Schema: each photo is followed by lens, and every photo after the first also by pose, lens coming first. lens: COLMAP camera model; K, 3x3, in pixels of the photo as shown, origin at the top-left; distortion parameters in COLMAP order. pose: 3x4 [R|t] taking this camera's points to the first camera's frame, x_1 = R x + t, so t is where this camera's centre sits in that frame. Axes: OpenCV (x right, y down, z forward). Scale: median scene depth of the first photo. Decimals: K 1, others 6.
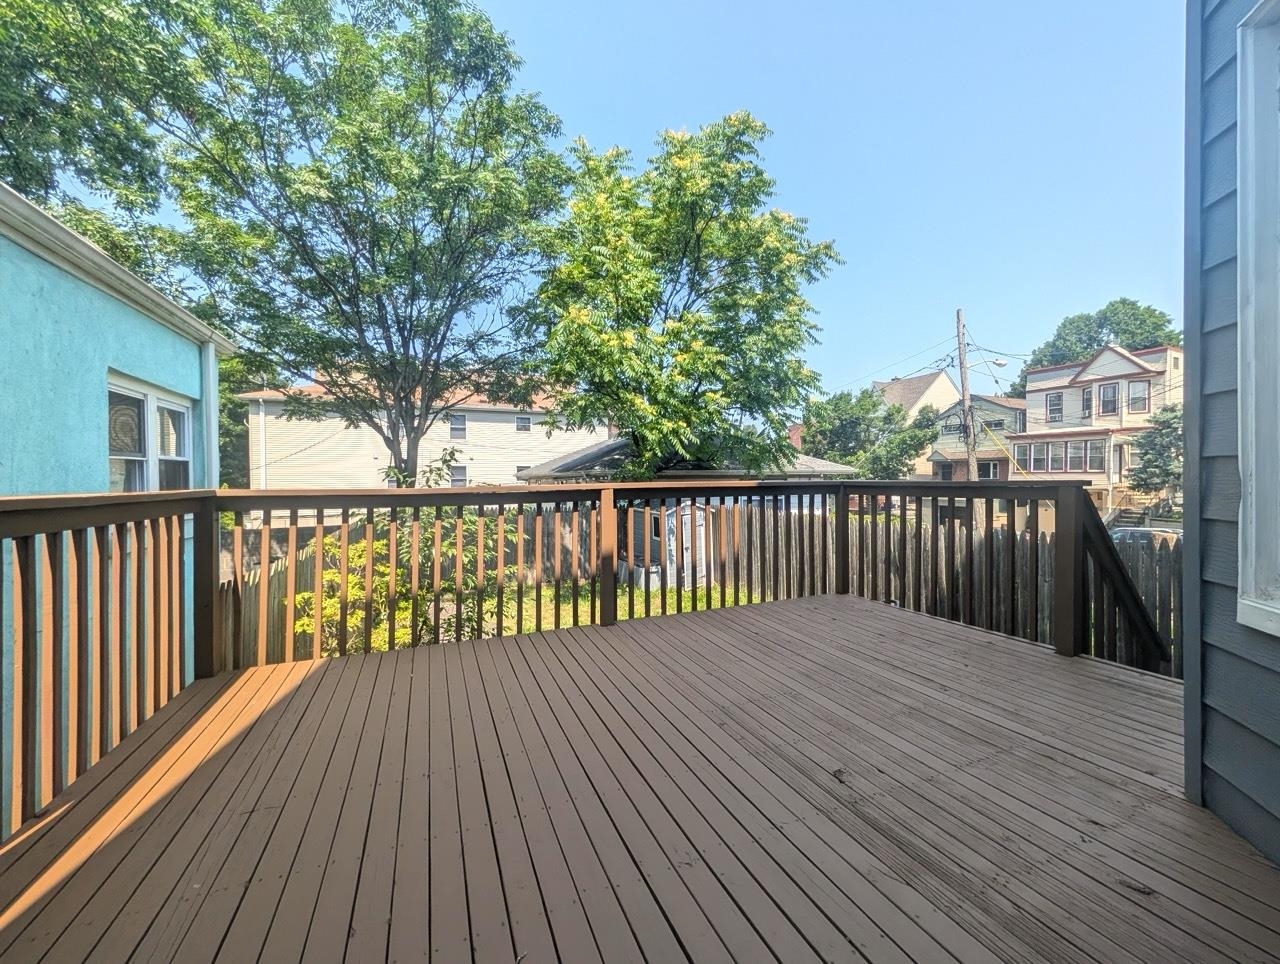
lens RADIAL K [[493.5, 0, 642.2], [0, 493.5, 484.5], [0, 0, 1]] dist [-0.000120, -0.000119]
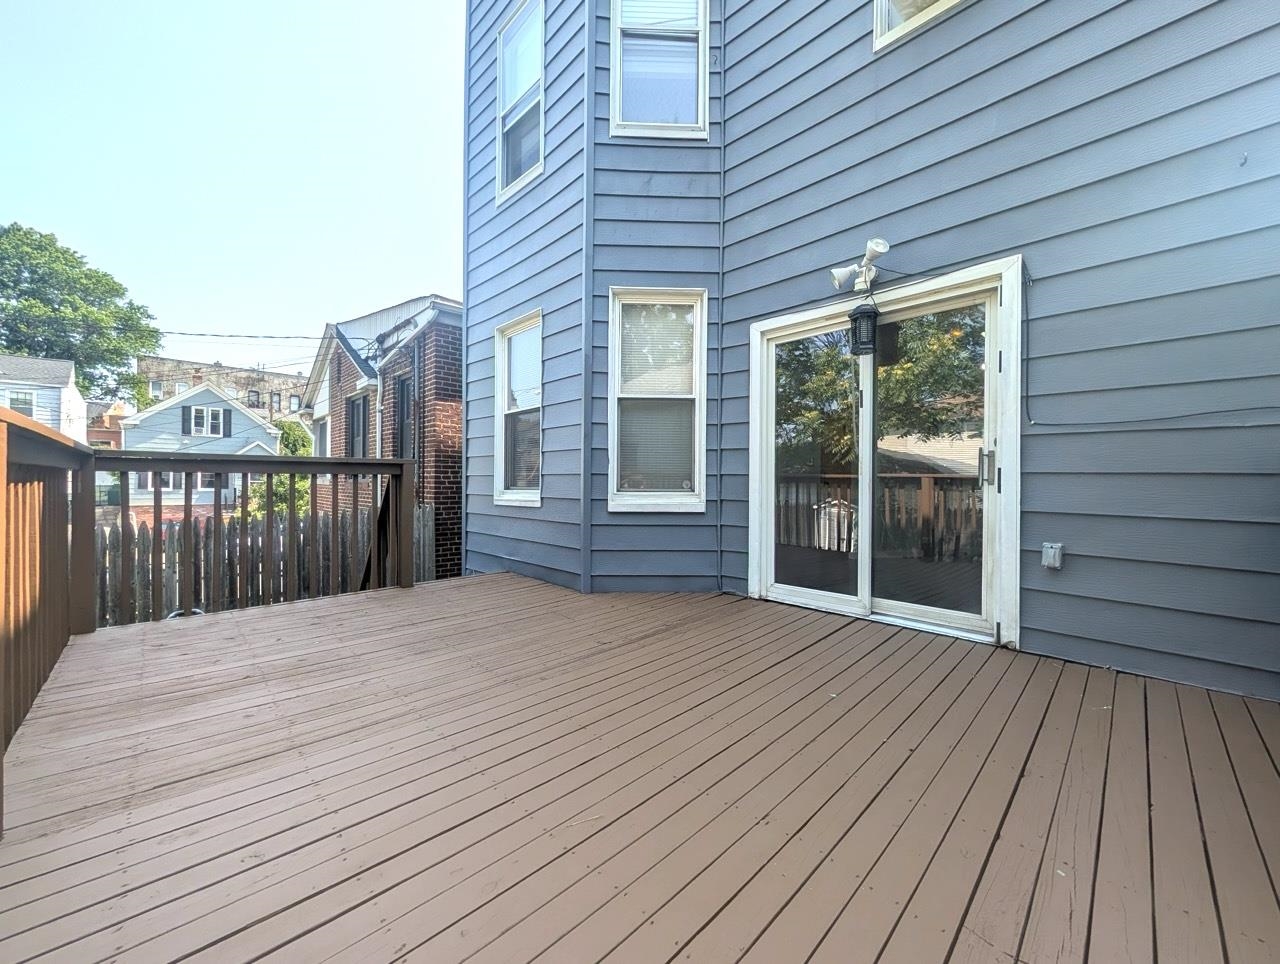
lens RADIAL K [[493.5, 0, 642.2], [0, 493.5, 484.5], [0, 0, 1]] dist [-0.000120, -0.000119]
pose [[-0.366187, 0.004264, 0.930531, -0.634081], [0.011829, 0.999930, 0.000073, 0.067104], [-0.930466, 0.011034, -0.366212, 0.871169]]
